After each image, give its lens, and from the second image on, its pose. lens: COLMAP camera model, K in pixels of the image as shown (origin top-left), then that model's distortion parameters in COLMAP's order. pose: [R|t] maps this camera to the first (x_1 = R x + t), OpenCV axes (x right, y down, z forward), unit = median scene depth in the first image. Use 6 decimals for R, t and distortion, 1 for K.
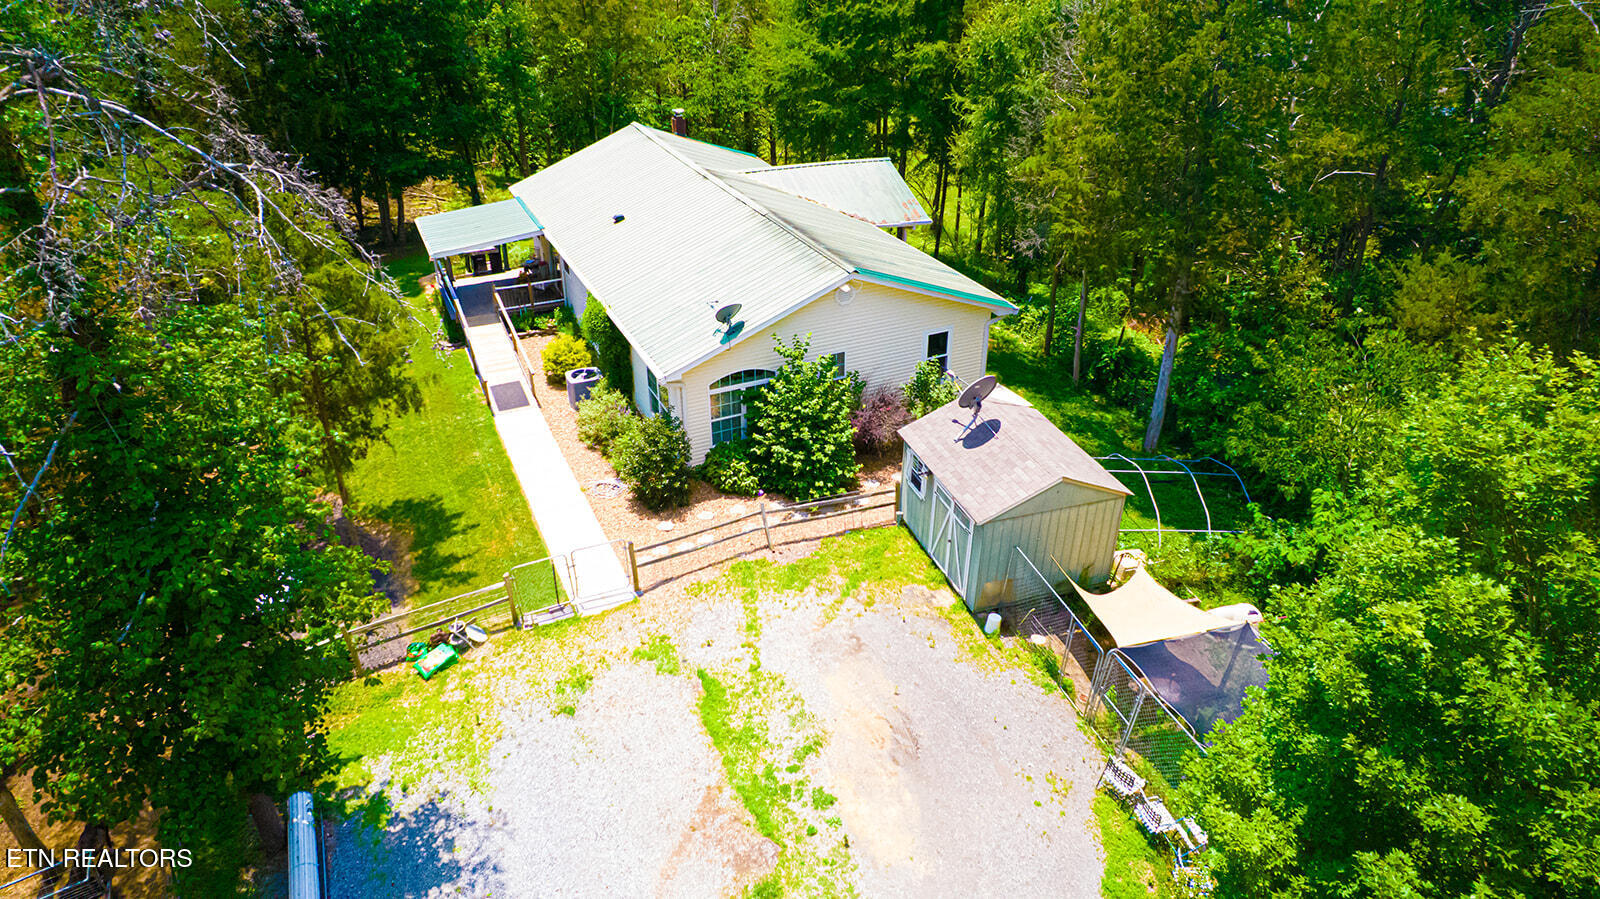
lens RADIAL K [[1000.0, 0, 877.2], [0, 1000.0, 419.9], [0, 0, 1]] dist [-0.058774, -0.001579]
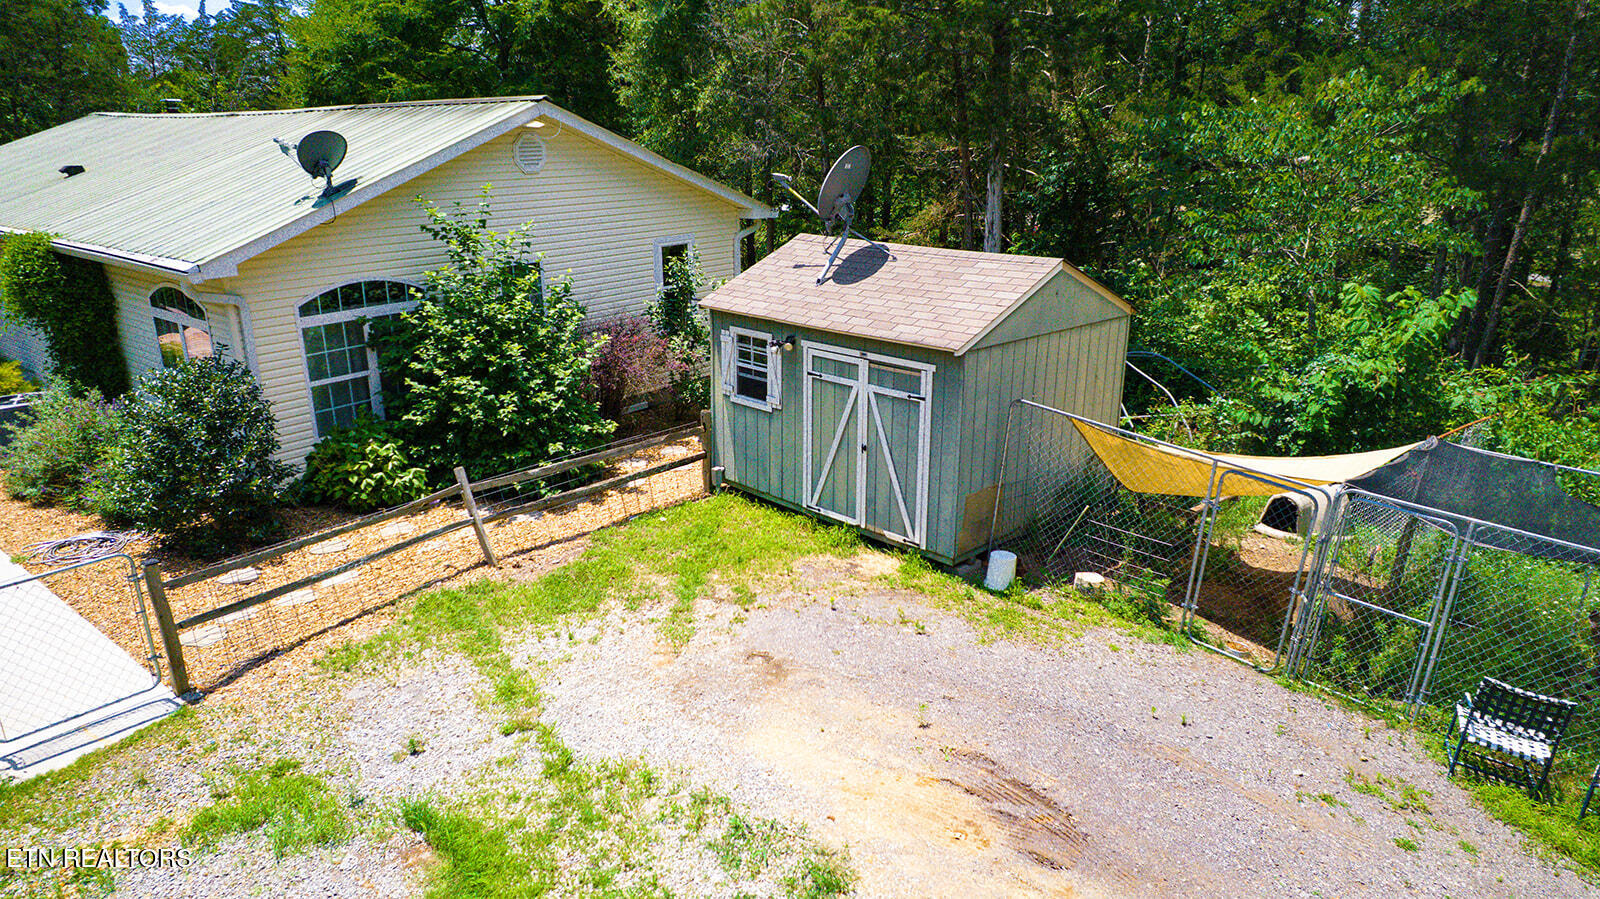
lens RADIAL K [[966.5, 0, 800.0], [0, 966.5, 449.5], [0, 0, 1]] dist [-0.069430, 0.058888]
pose [[0.916669, -0.151592, 0.369781, -0.144096], [0.219806, 0.963990, -0.149698, 0.191727], [-0.333771, 0.218504, 0.916980, 0.561893]]
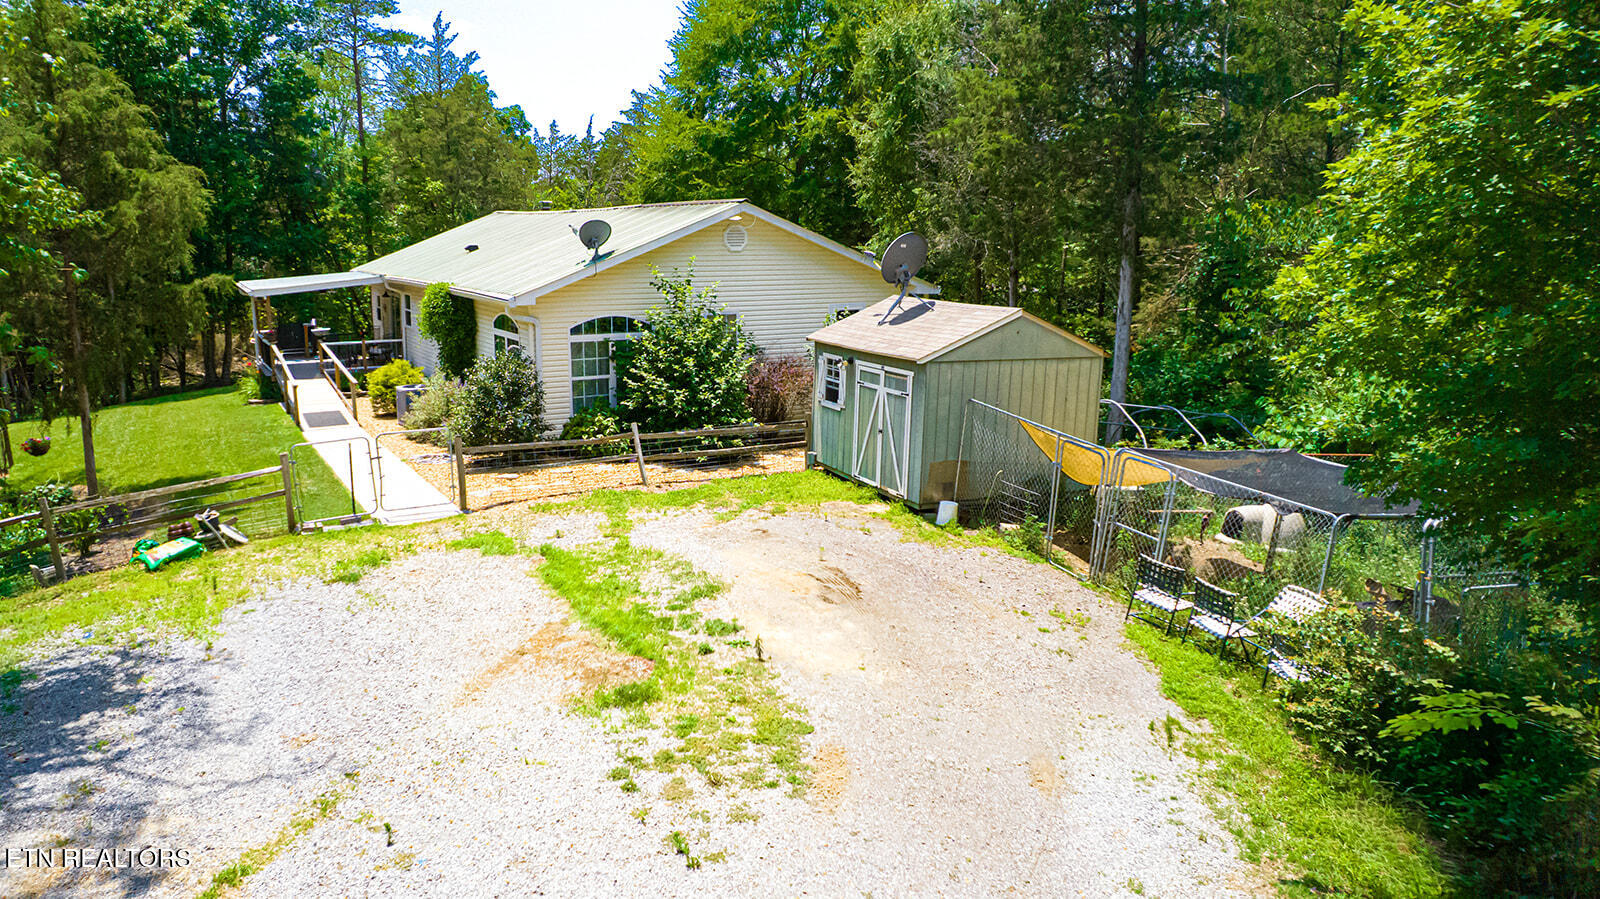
lens RADIAL K [[1077.1, 0, 798.0], [0, 1077.1, 503.9], [0, 0, 1]] dist [-0.052194, -0.000933]
pose [[0.998925, -0.030659, 0.034758, -0.021081], [0.038894, 0.962380, -0.268909, 0.398562], [-0.025206, 0.269972, 0.962538, 0.228446]]
